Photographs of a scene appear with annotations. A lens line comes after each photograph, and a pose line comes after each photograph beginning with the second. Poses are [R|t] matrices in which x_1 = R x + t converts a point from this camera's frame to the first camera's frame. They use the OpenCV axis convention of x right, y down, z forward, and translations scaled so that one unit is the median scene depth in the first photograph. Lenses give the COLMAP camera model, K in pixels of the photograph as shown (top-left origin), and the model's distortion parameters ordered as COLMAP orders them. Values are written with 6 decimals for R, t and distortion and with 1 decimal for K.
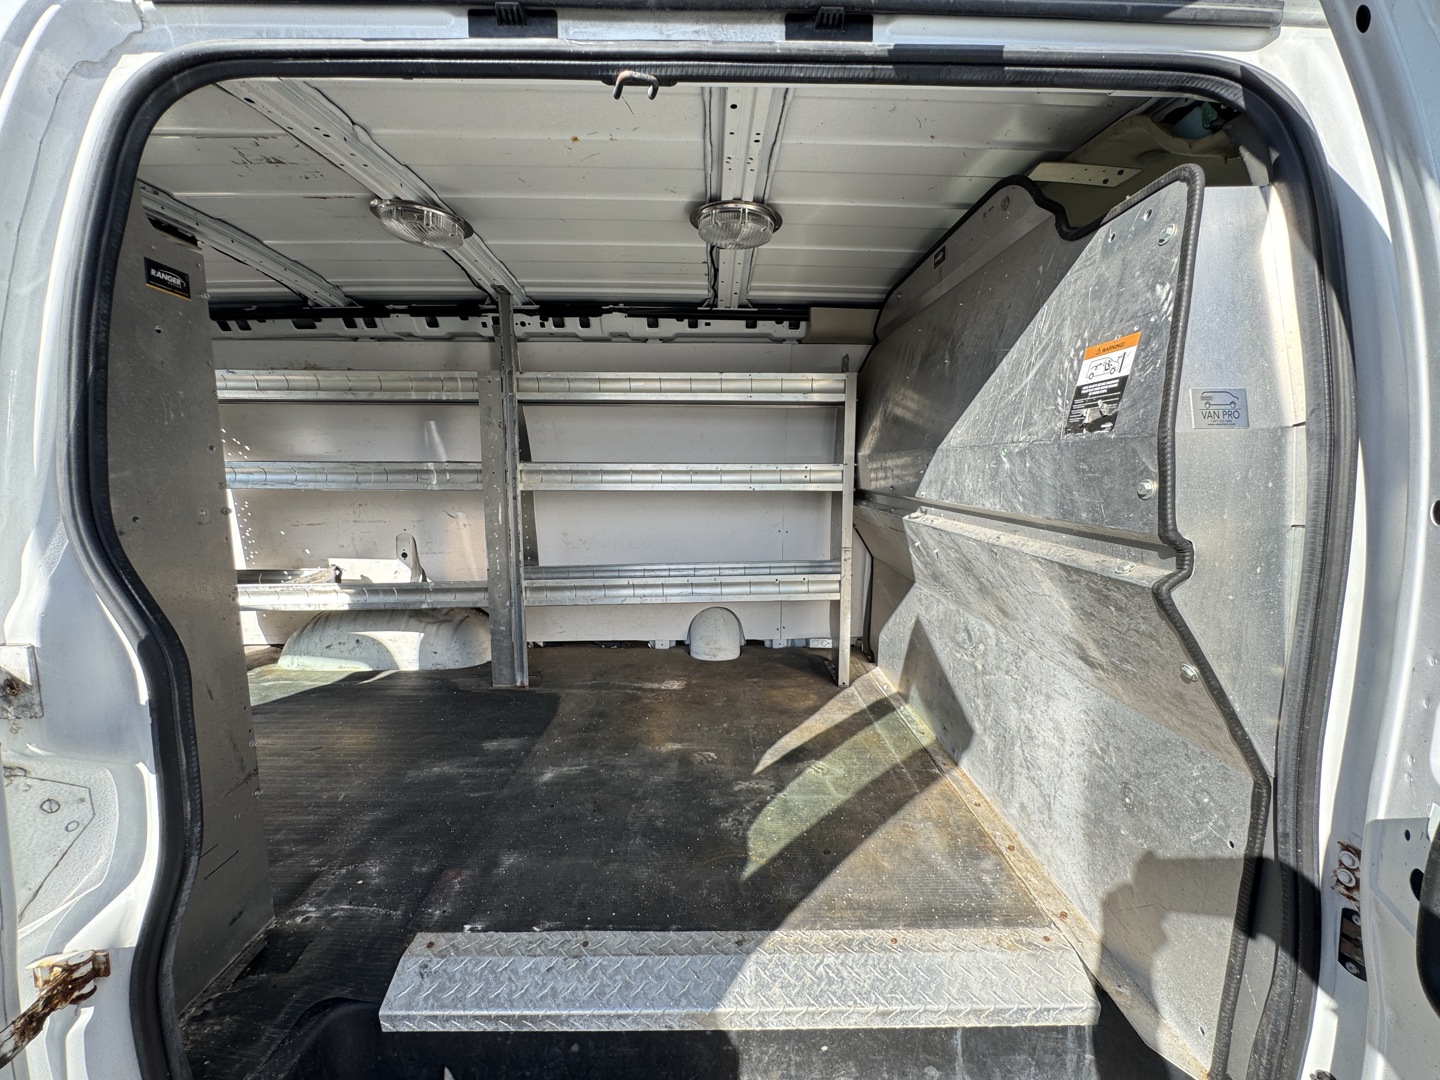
lens RADIAL K [[578.0, 0, 722.2], [0, 578.0, 537.2], [0, 0, 1]] dist [-0.005504, 0.000805]
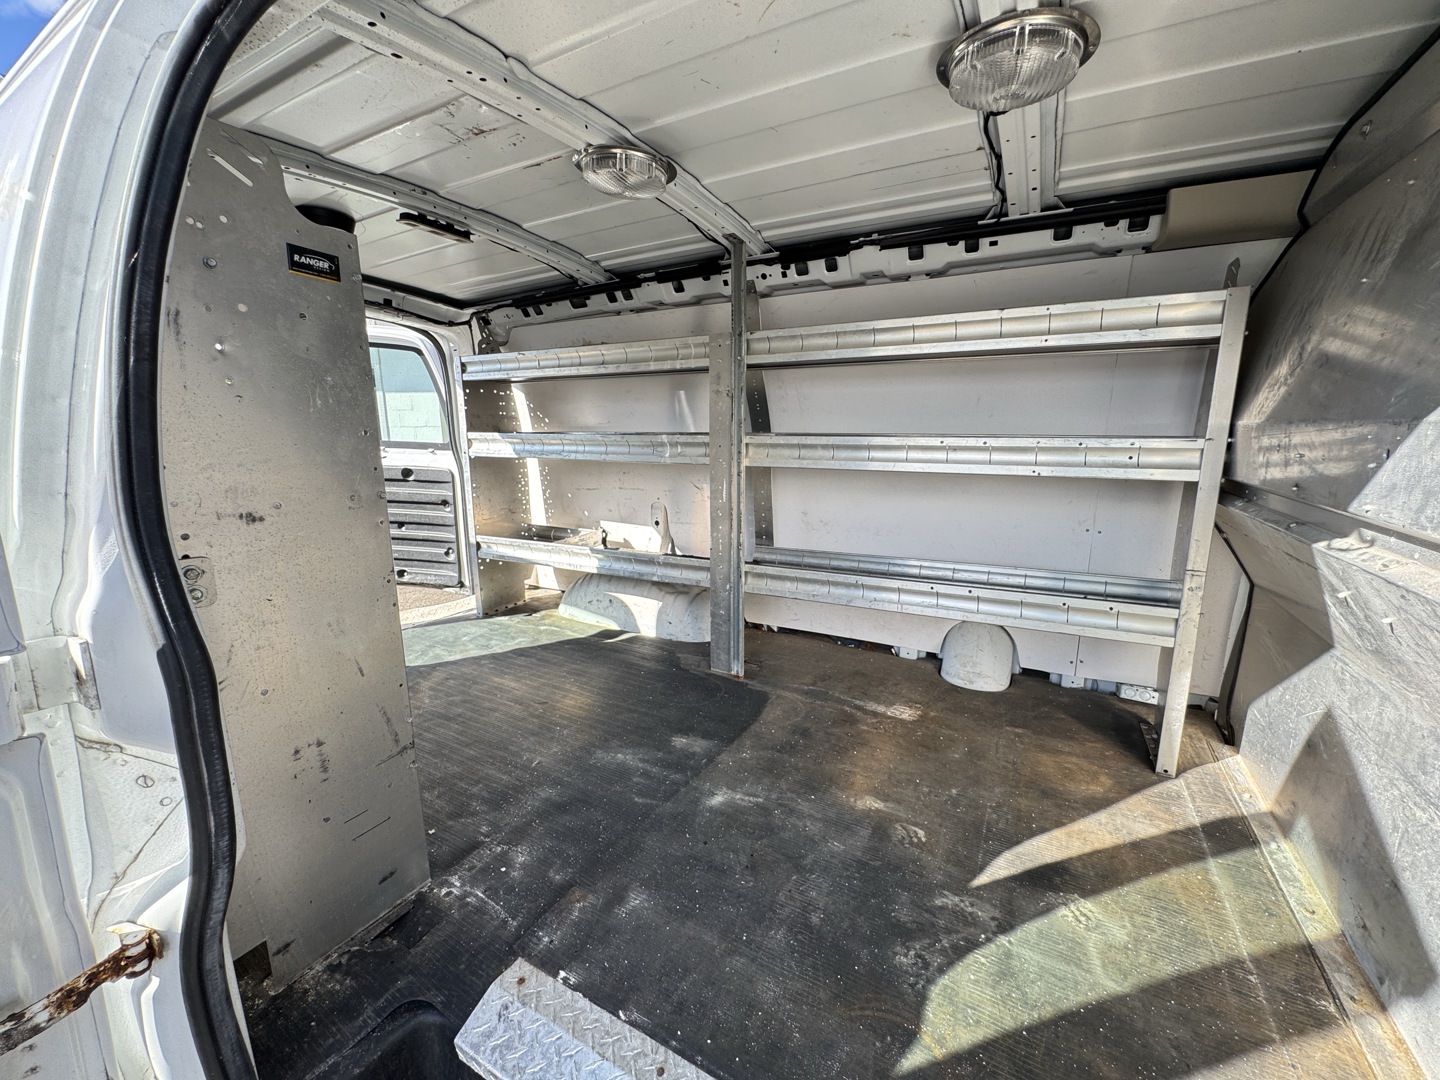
lens RADIAL K [[578.0, 0, 719.4], [0, 578.0, 539.2], [0, 0, 1]] dist [-0.005504, 0.000805]
pose [[0.864618, 0.091338, -0.494059, 0.090559], [-0.057809, 0.994891, 0.082761, -0.048987], [0.499094, -0.042996, 0.865481, 0.235912]]
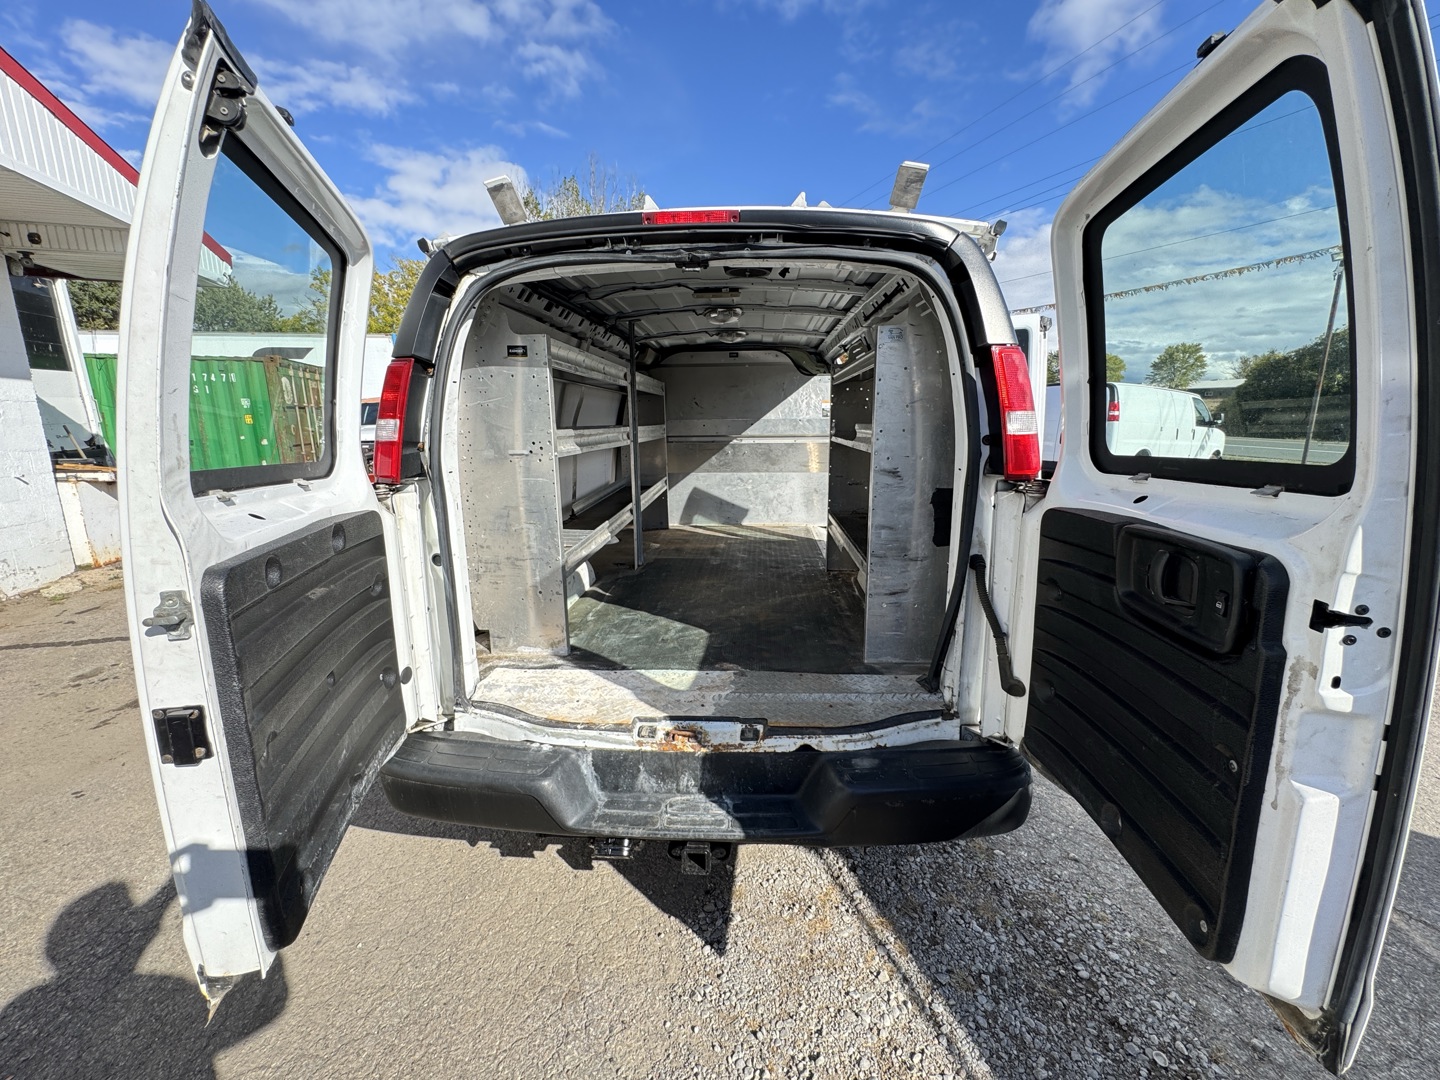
lens RADIAL K [[578.0, 0, 721.3], [0, 578.0, 531.6], [0, 0, 1]] dist [-0.005504, 0.000805]
pose [[0.076909, -0.196148, 0.977553, -2.437634], [0.130972, 0.973949, 0.185121, -0.132619], [-0.988398, 0.113794, 0.100596, 0.767518]]
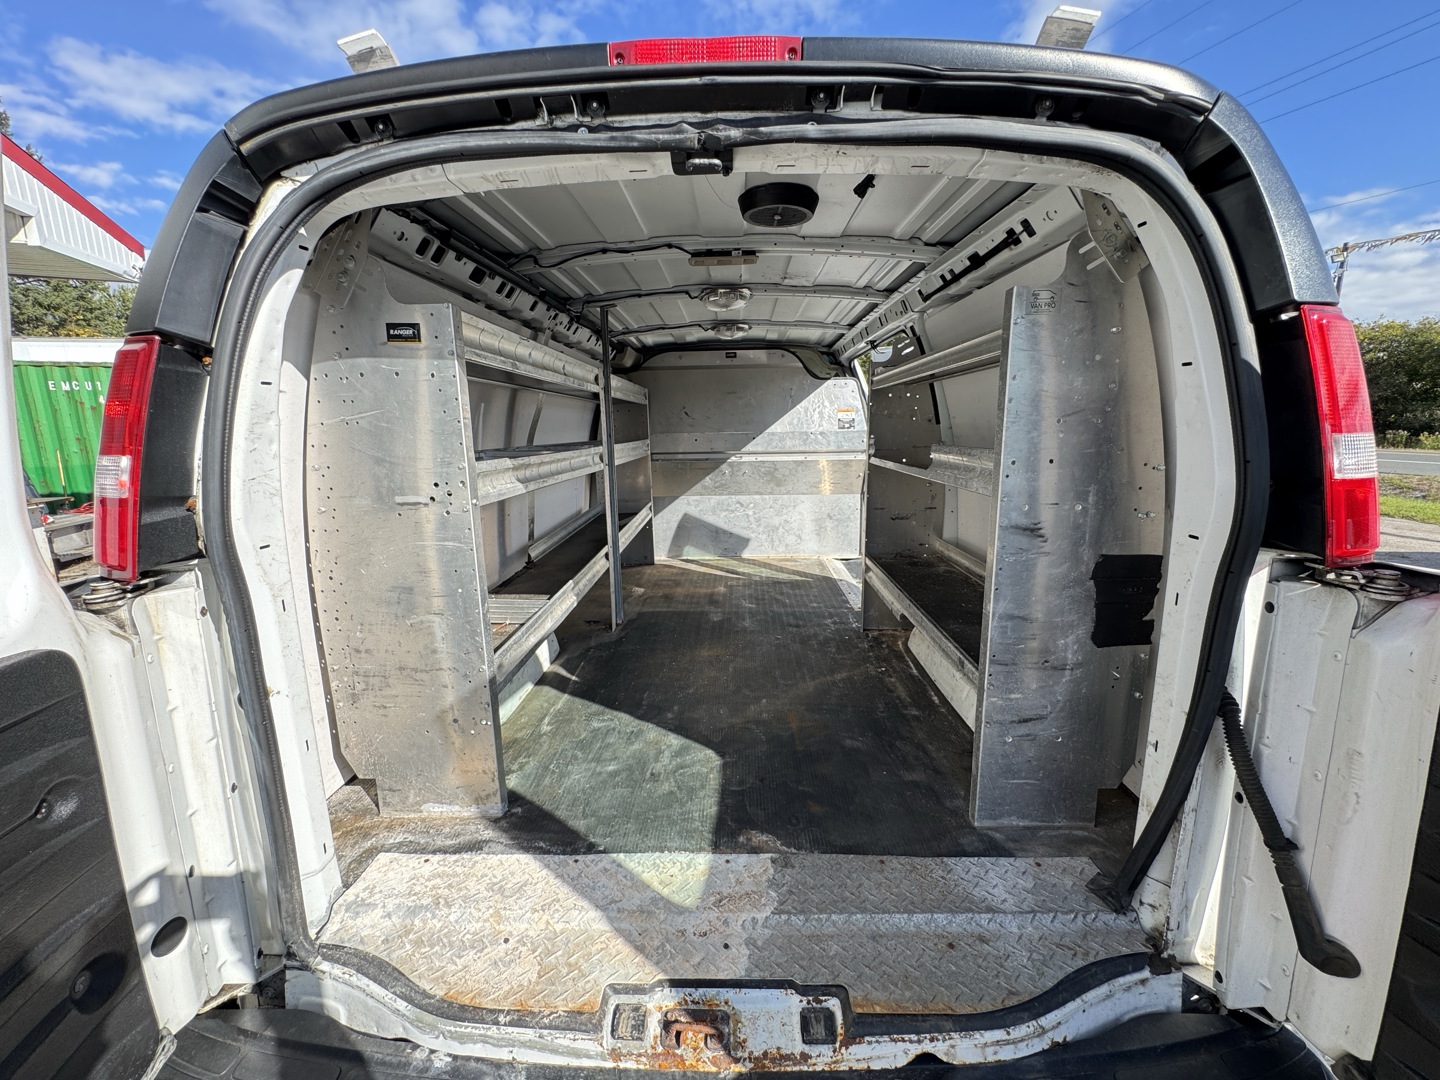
lens RADIAL K [[578.0, 0, 722.5], [0, 578.0, 532.5], [0, 0, 1]] dist [-0.005504, 0.000805]
pose [[0.043547, -0.185610, 0.981658, -1.966795], [0.137278, 0.974381, 0.178145, -0.162160], [-0.989575, 0.127002, 0.067912, 0.854325]]
